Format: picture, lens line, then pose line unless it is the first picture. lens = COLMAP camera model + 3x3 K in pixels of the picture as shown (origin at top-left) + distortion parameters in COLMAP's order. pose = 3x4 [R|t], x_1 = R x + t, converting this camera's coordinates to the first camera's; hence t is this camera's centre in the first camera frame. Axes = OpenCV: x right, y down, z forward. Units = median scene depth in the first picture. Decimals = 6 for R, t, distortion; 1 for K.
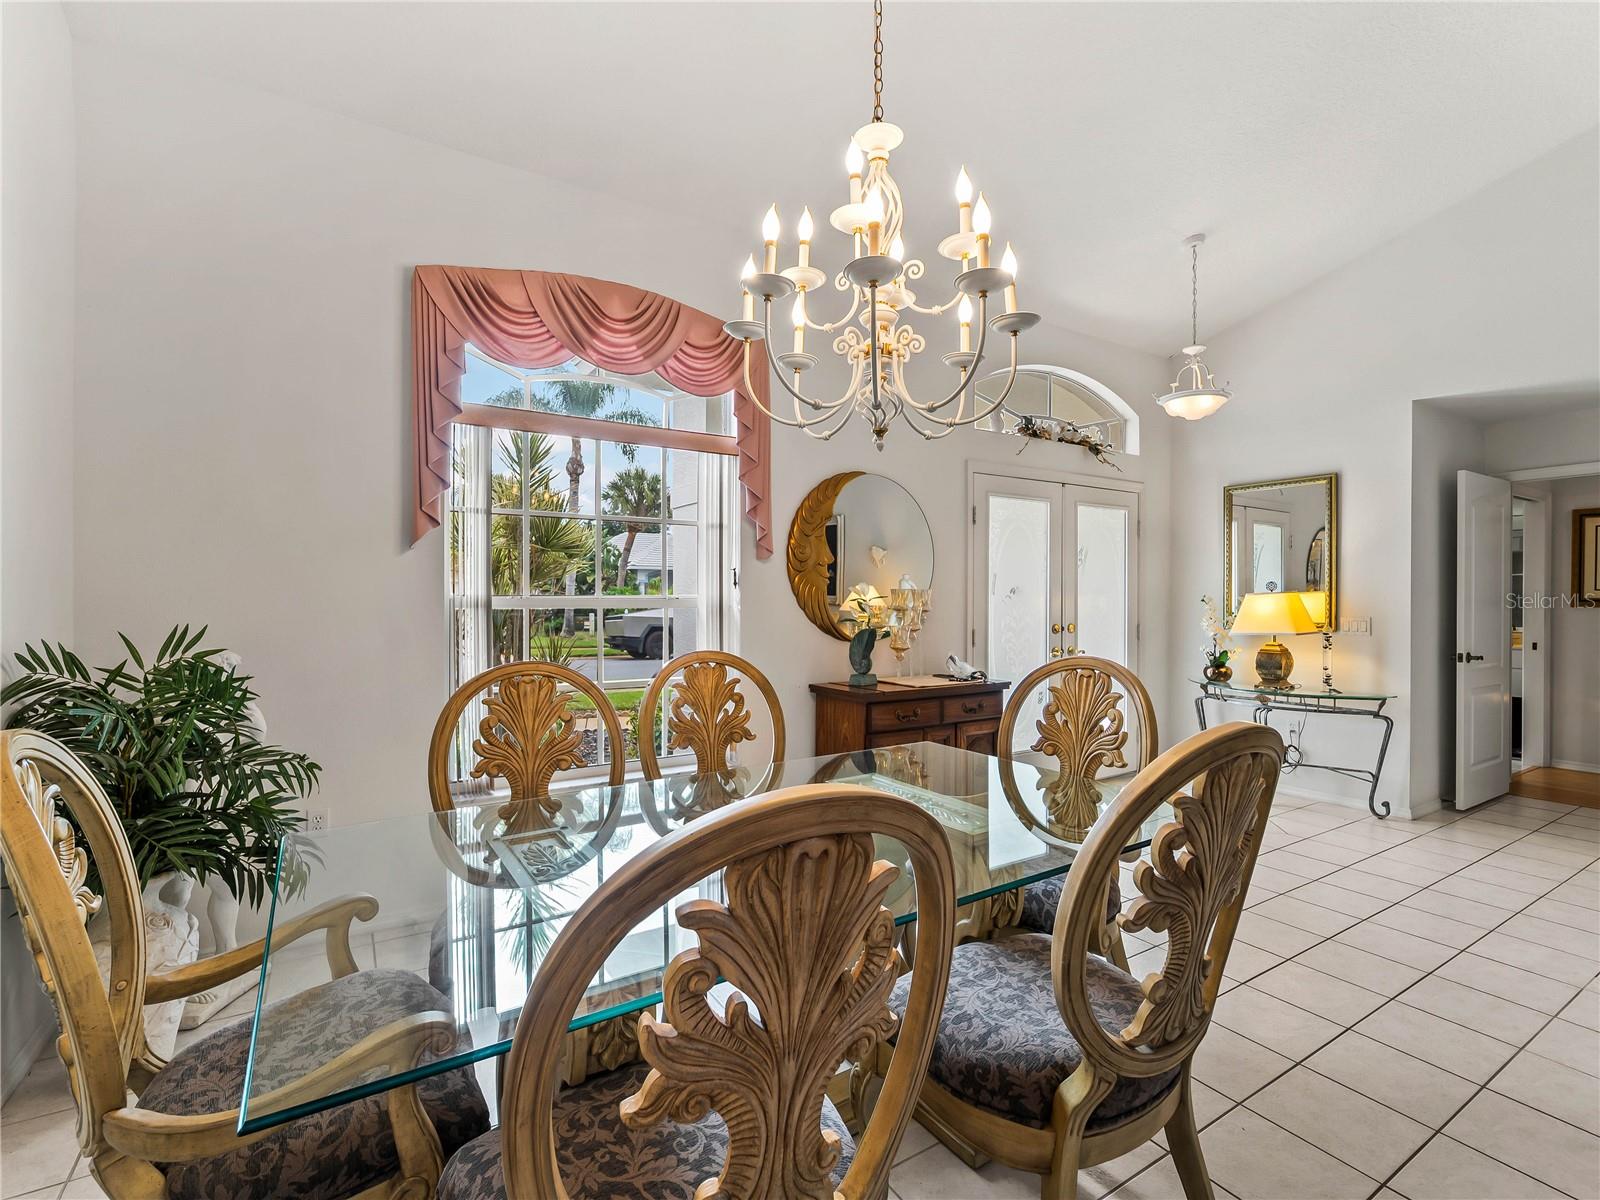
lens RADIAL K [[733.7, 0, 803.8], [0, 733.7, 603.3], [0, 0, 1]] dist [-0.002556, -0.000373]
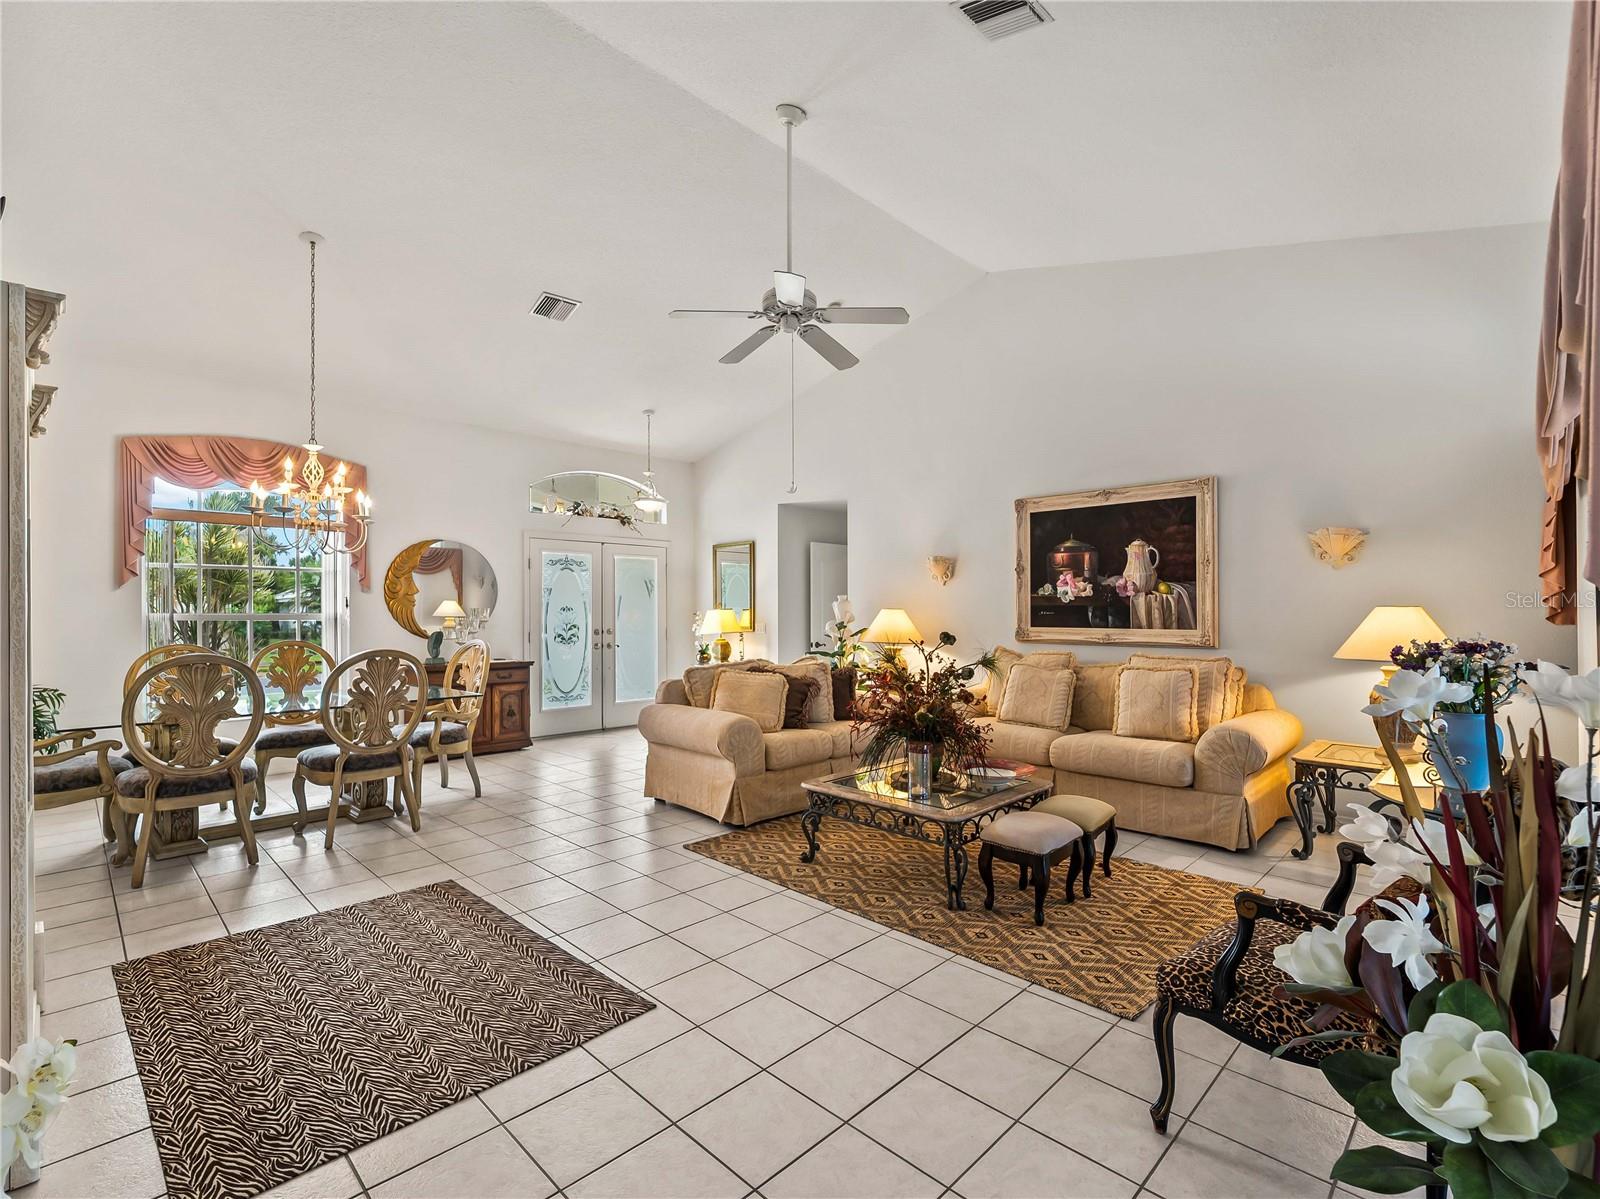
lens RADIAL K [[735.1, 0, 805.0], [0, 735.1, 610.4], [0, 0, 1]] dist [-0.001883, -0.001732]
pose [[0.972959, -0.004062, 0.230943, 0.530350], [0.006615, 0.999925, -0.010285, 0.008642], [-0.230884, 0.011535, 0.972913, -0.882620]]
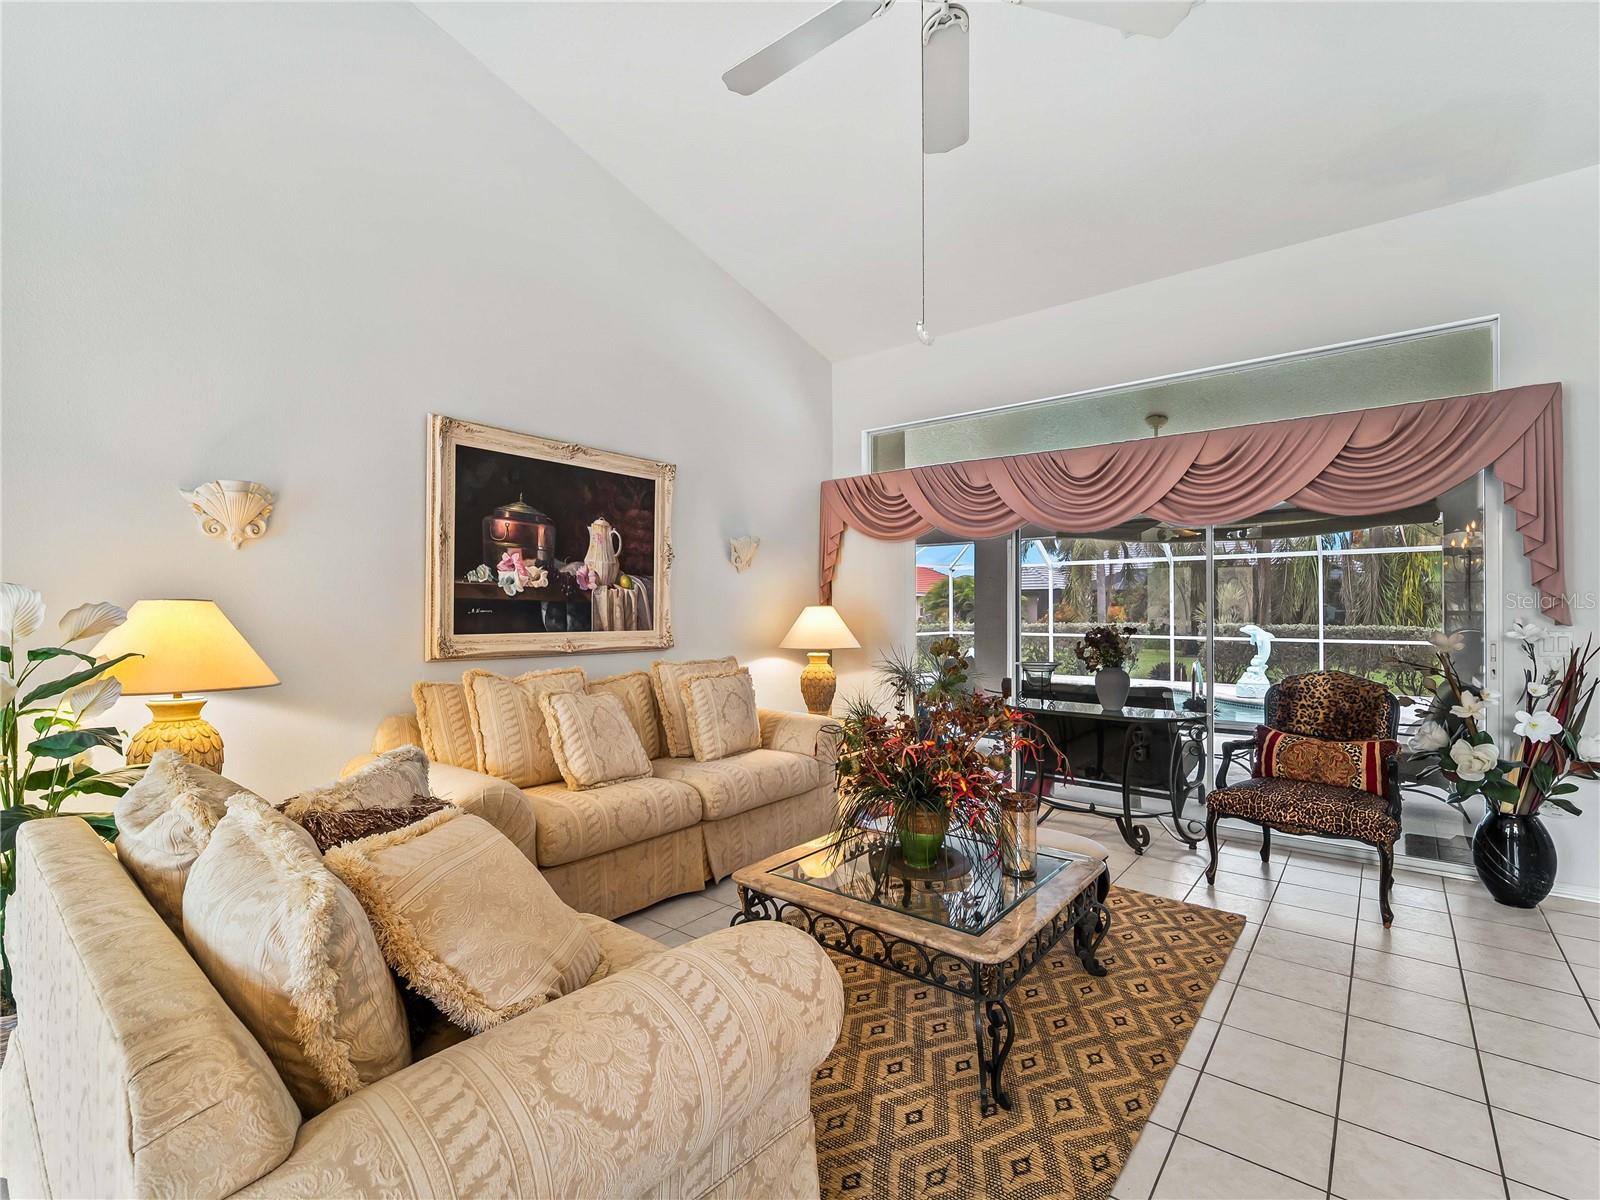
lens RADIAL K [[735.1, 0, 805.0], [0, 735.1, 610.9], [0, 0, 1]] dist [-0.001883, -0.001732]
pose [[-0.337231, -0.002281, 0.941419, 0.336090], [0.007873, 0.999955, 0.005243, -0.000389], [-0.941389, 0.009180, -0.337198, 0.372117]]
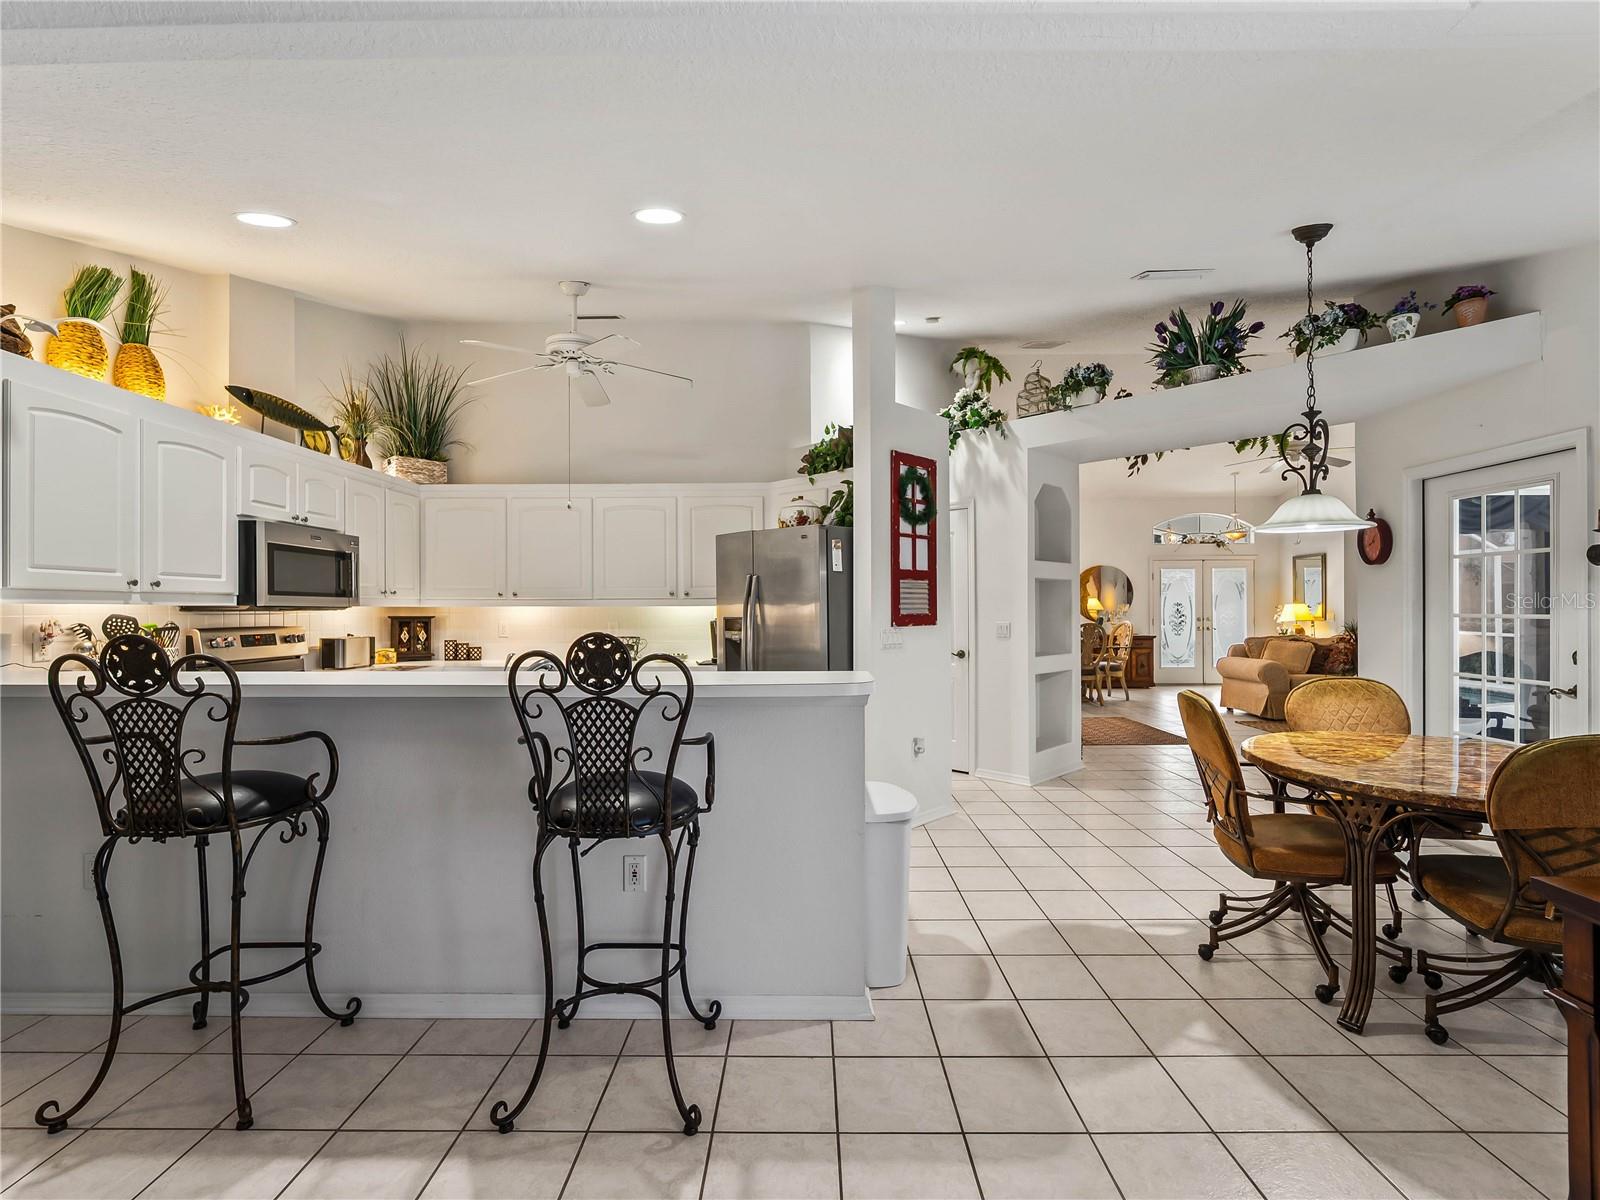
lens RADIAL K [[735.1, 0, 805.0], [0, 735.1, 610.9], [0, 0, 1]] dist [-0.001883, -0.001732]
pose [[0.848130, -0.002685, -0.529782, 0.673477], [0.001617, 0.999996, -0.002480, 0.014175], [0.529786, 0.001247, 0.848130, -2.297590]]
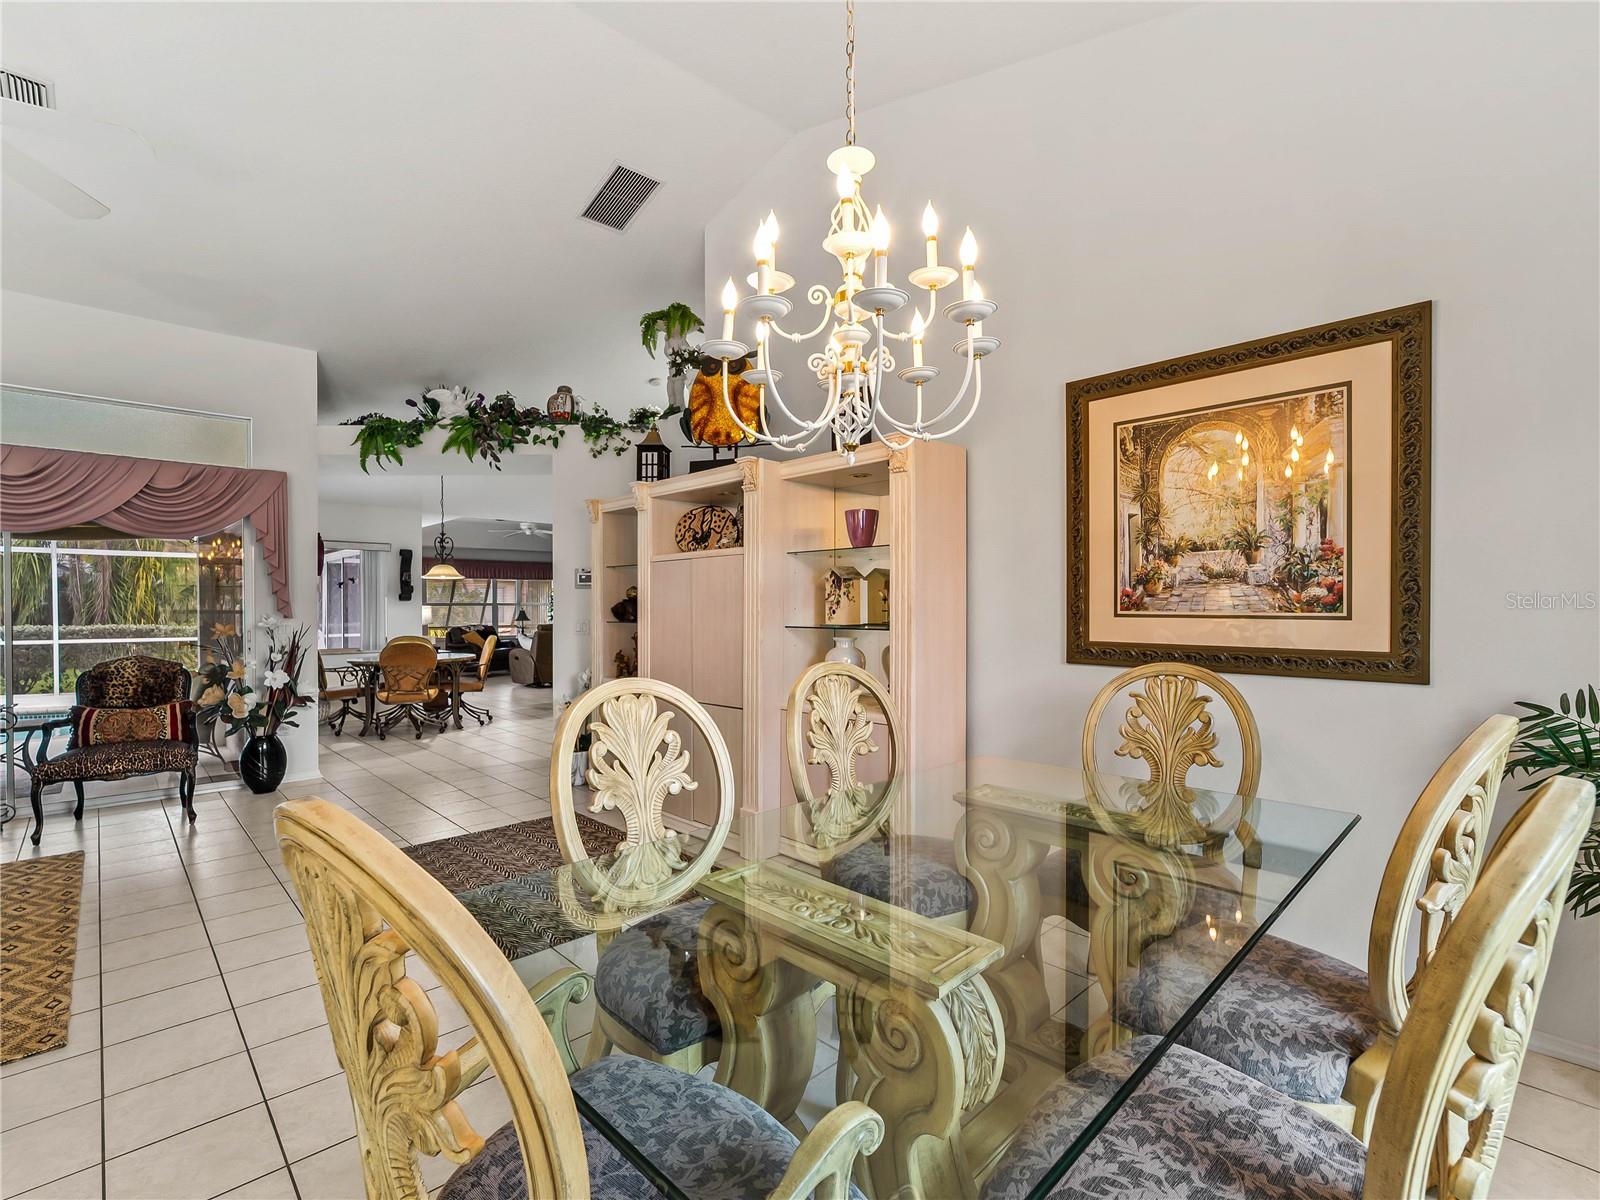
lens RADIAL K [[735.1, 0, 805.0], [0, 735.1, 610.9], [0, 0, 1]] dist [-0.001883, -0.001732]
pose [[-0.977340, 0.000919, -0.211674, 0.165240], [-0.001427, 0.999939, 0.010933, -0.003468], [0.211671, 0.010987, -0.977279, 0.849452]]
